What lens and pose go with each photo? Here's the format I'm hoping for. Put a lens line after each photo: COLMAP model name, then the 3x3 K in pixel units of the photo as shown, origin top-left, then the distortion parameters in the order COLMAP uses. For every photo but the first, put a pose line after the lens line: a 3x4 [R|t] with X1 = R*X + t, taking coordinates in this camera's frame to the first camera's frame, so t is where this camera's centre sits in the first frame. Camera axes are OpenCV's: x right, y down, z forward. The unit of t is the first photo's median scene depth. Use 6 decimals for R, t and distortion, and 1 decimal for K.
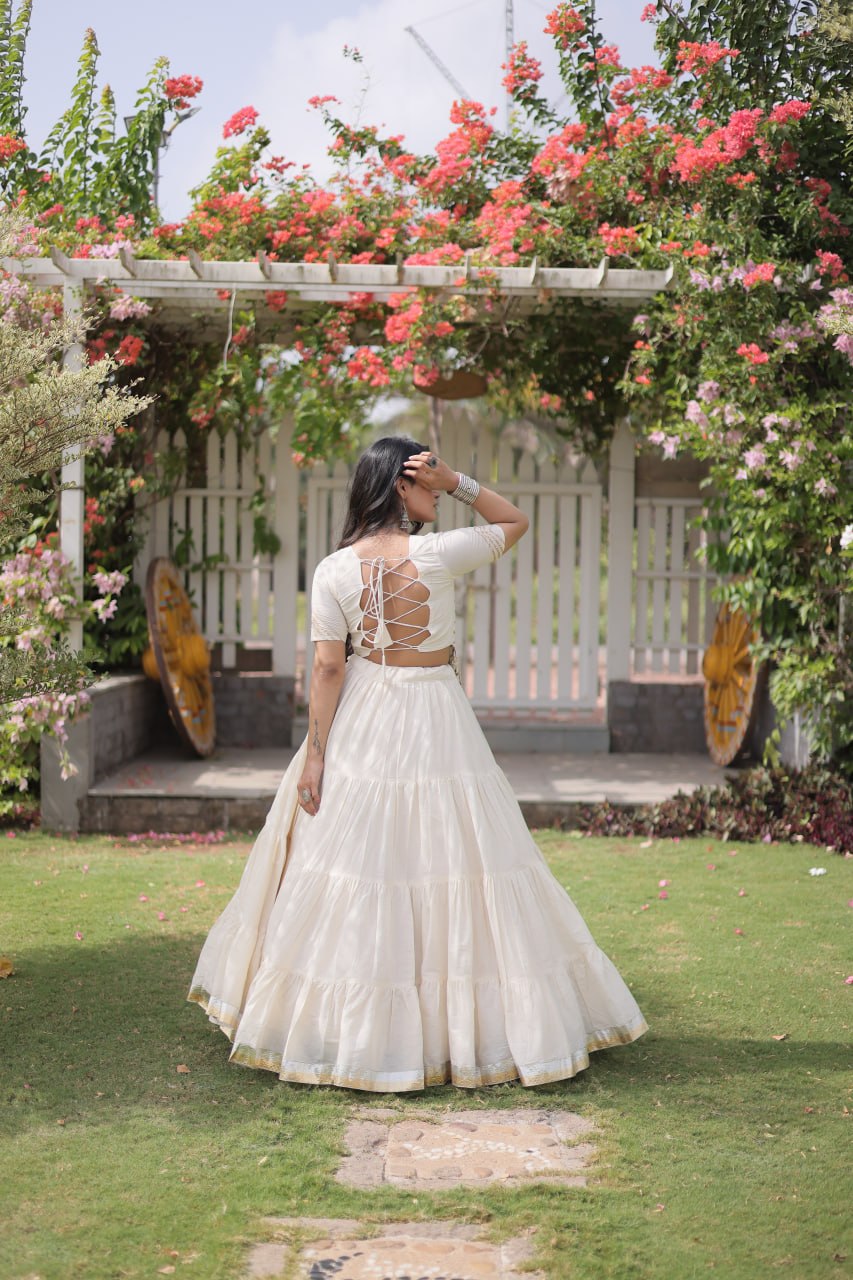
lens RADIAL K [[1775.2, 0, 433.9], [0, 1775.2, 624.1], [0, 0, 1]] dist [0.008038, -0.026041]
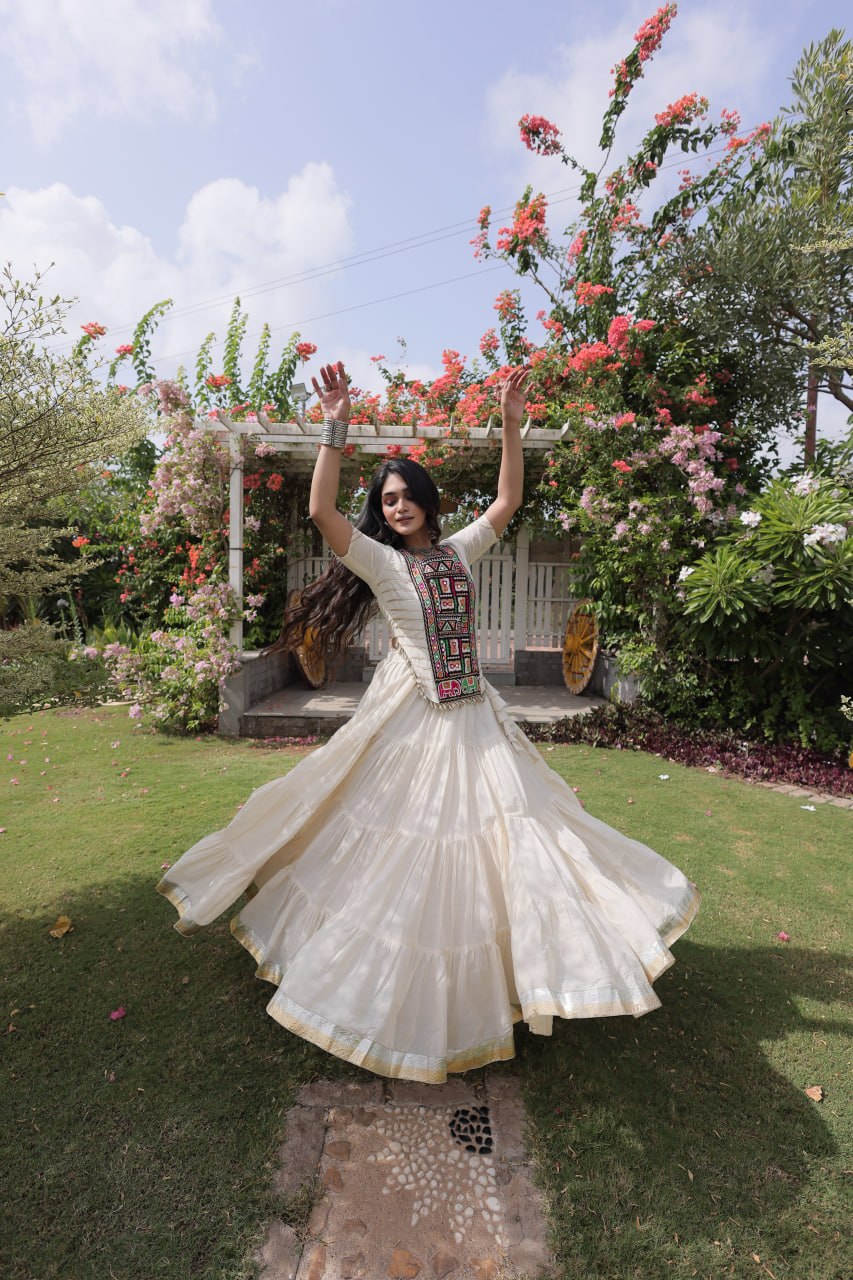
lens RADIAL K [[584.5, 0, 426.5], [0, 584.5, 640.0], [0, 0, 1]] dist [0.000577, 0.000633]
pose [[0.999967, 0.005750, -0.005693, -0.001994], [-0.005543, 0.999341, 0.035875, -0.005187], [0.005896, -0.035842, 0.999340, 0.399715]]
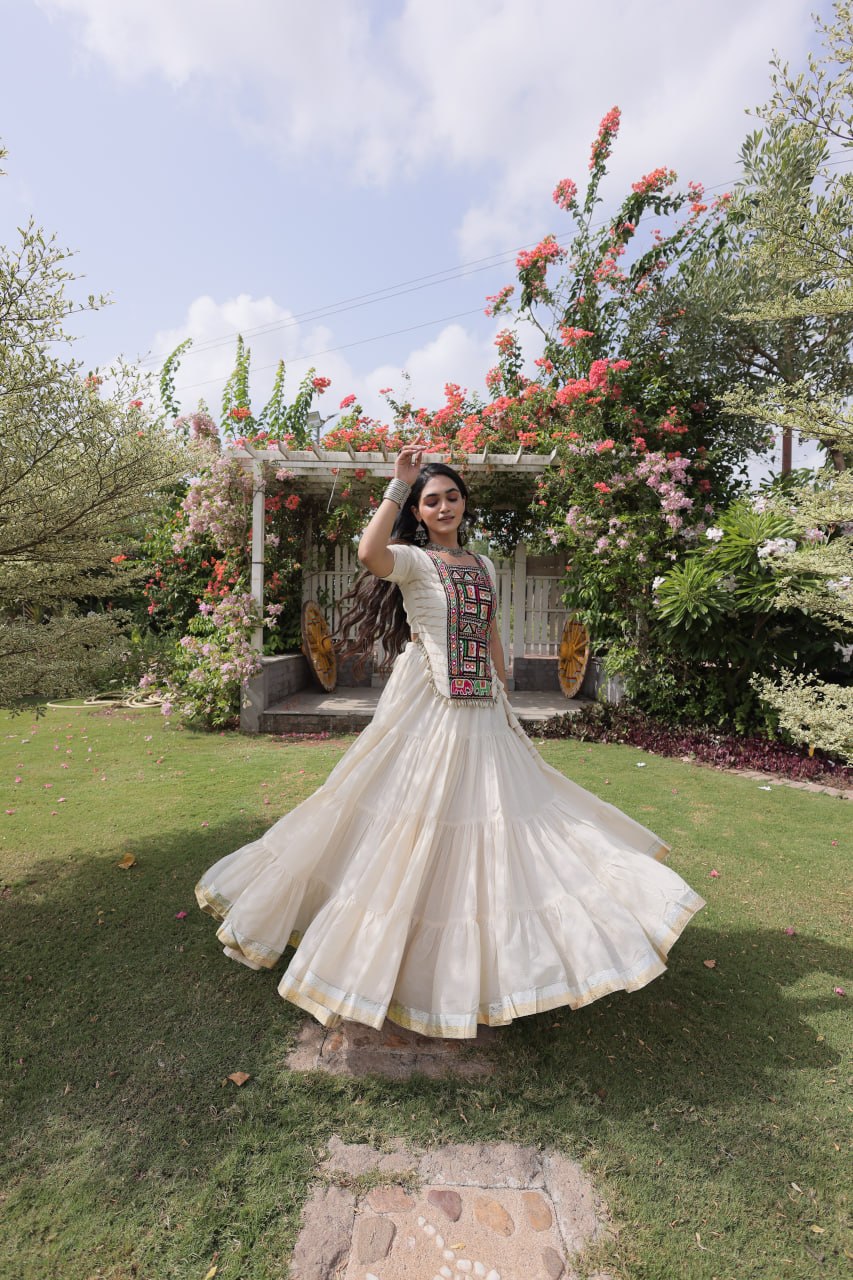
lens RADIAL K [[583.5, 0, 427.1], [0, 583.5, 635.5], [0, 0, 1]] dist [-0.000632, -0.000253]
pose [[0.999767, 0.005011, -0.020996, 0.005852], [-0.005033, 0.999987, -0.001027, 0.006711], [0.020991, 0.001132, 0.999779, 0.339895]]
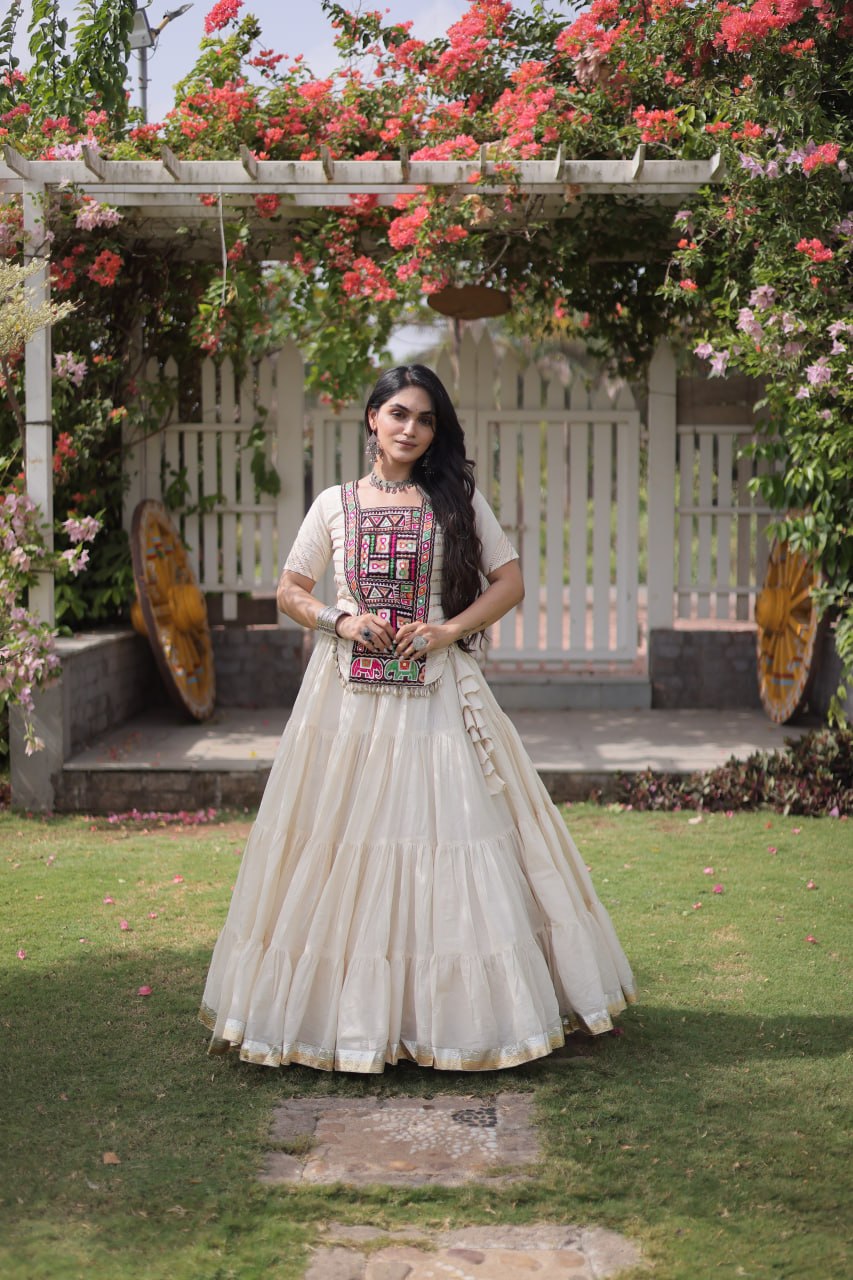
lens RADIAL K [[1775.2, 0, 433.9], [0, 1775.2, 624.1], [0, 0, 1]] dist [0.008038, -0.026041]
pose [[0.999652, -0.014501, -0.022031, 0.011001], [0.015266, 0.999272, 0.034976, -0.004732], [0.021508, -0.035300, 0.999145, 0.121890]]
